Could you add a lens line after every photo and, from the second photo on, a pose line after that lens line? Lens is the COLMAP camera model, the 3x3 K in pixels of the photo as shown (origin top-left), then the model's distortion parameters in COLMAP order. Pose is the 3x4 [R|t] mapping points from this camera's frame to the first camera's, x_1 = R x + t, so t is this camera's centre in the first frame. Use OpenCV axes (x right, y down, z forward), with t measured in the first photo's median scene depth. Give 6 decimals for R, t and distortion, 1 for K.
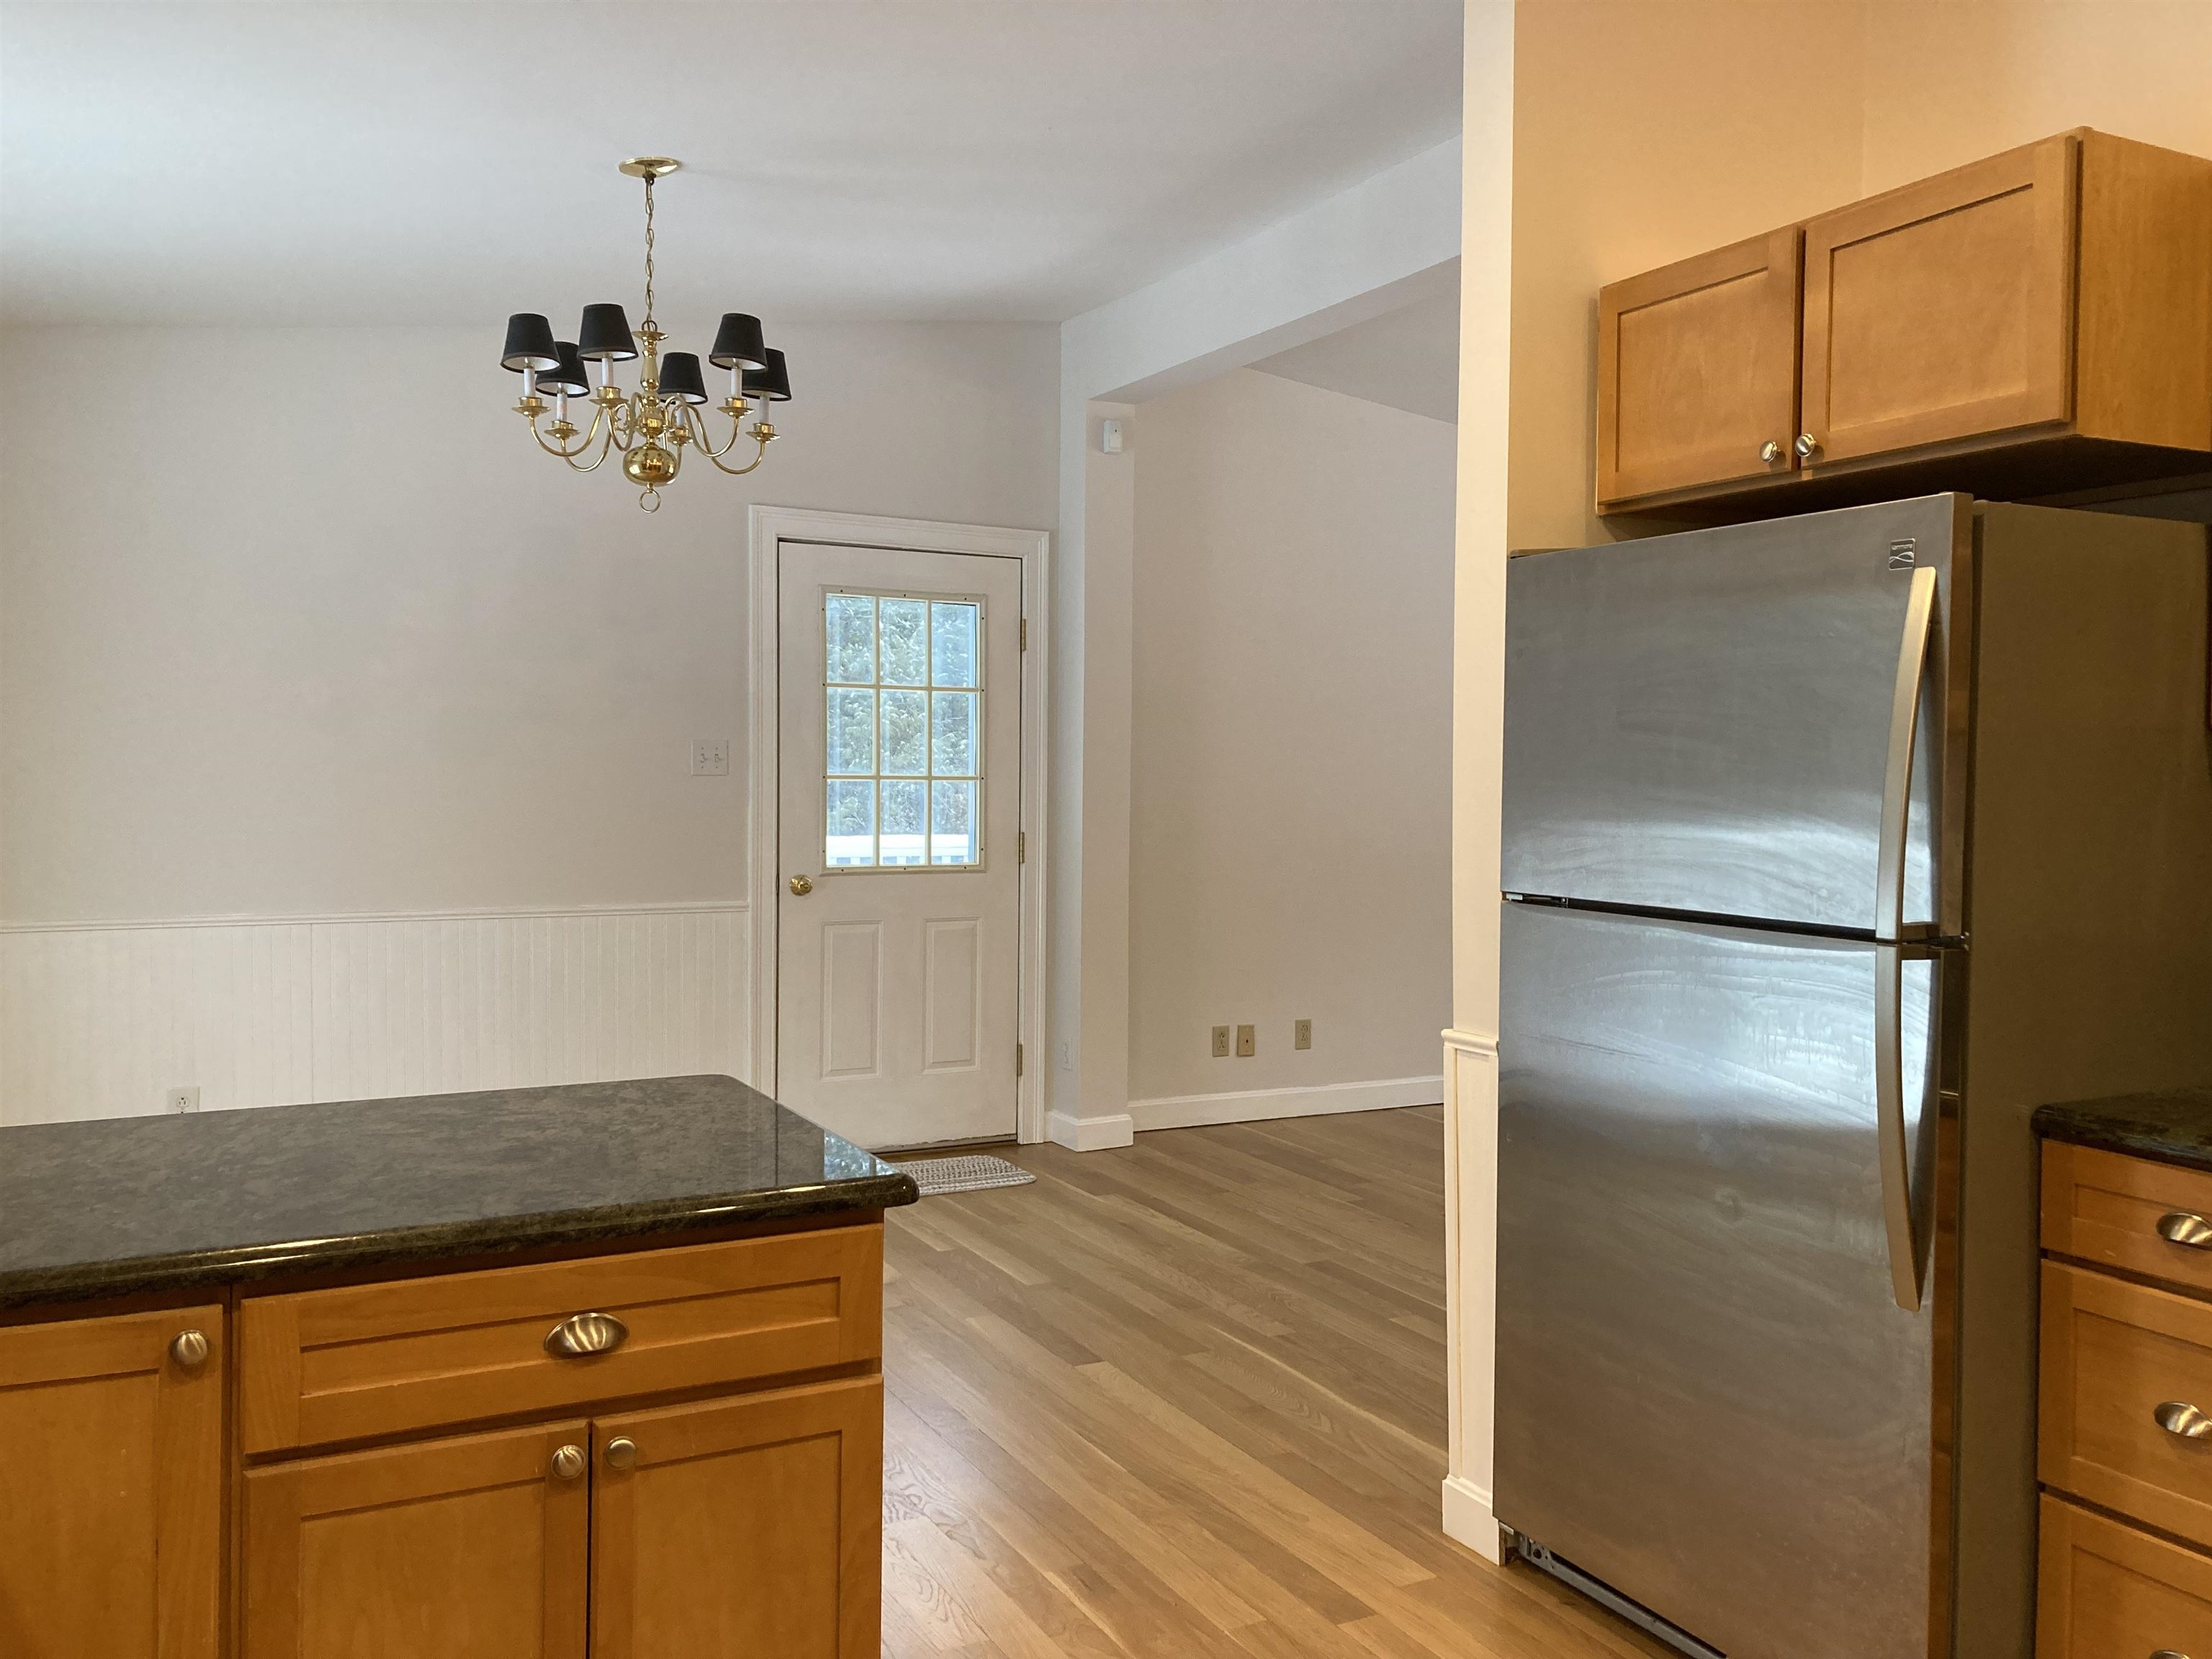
lens RADIAL K [[1795.5, 0, 1106.0], [0, 1795.5, 829.5], [0, 0, 1]] dist [0.030512, -0.007830]
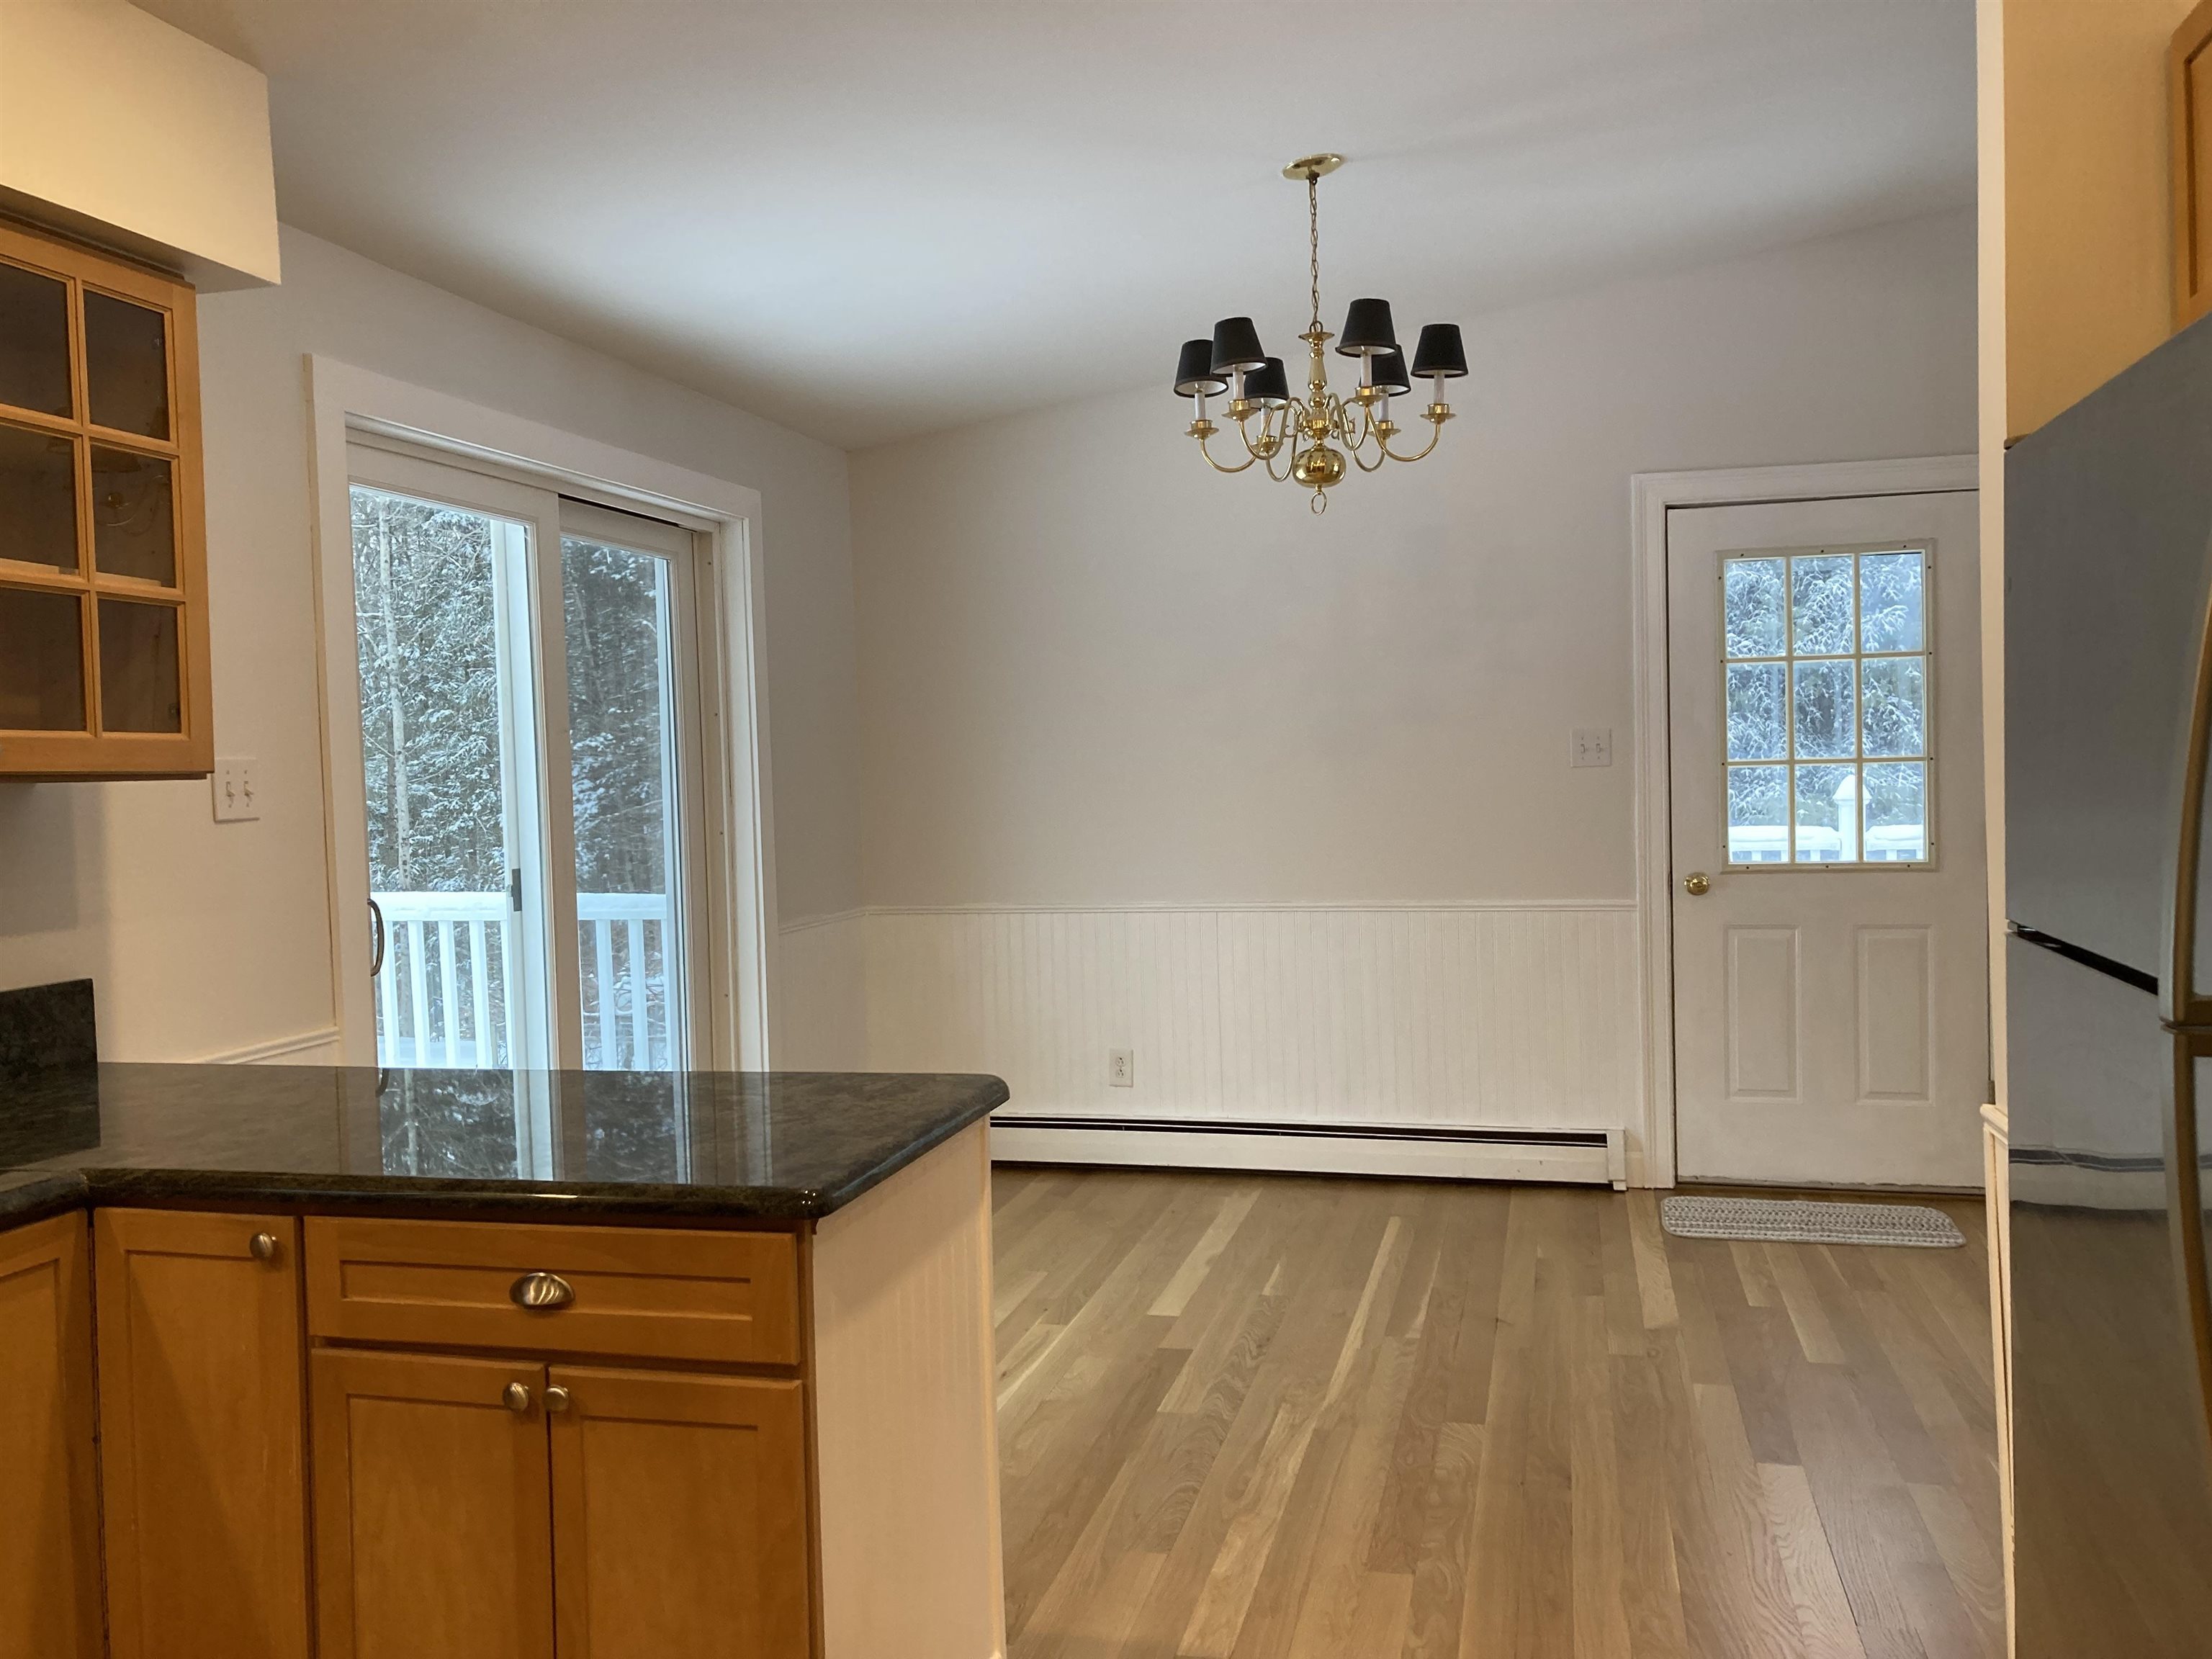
lens RADIAL K [[1807.4, 0, 1097.4], [0, 1807.4, 844.2], [0, 0, 1]] dist [0.044790, -0.005194]
pose [[0.742955, 0.001159, -0.669340, 0.331052], [0.010992, 0.999843, 0.013933, -0.007817], [0.669251, -0.017709, 0.742825, 0.165939]]
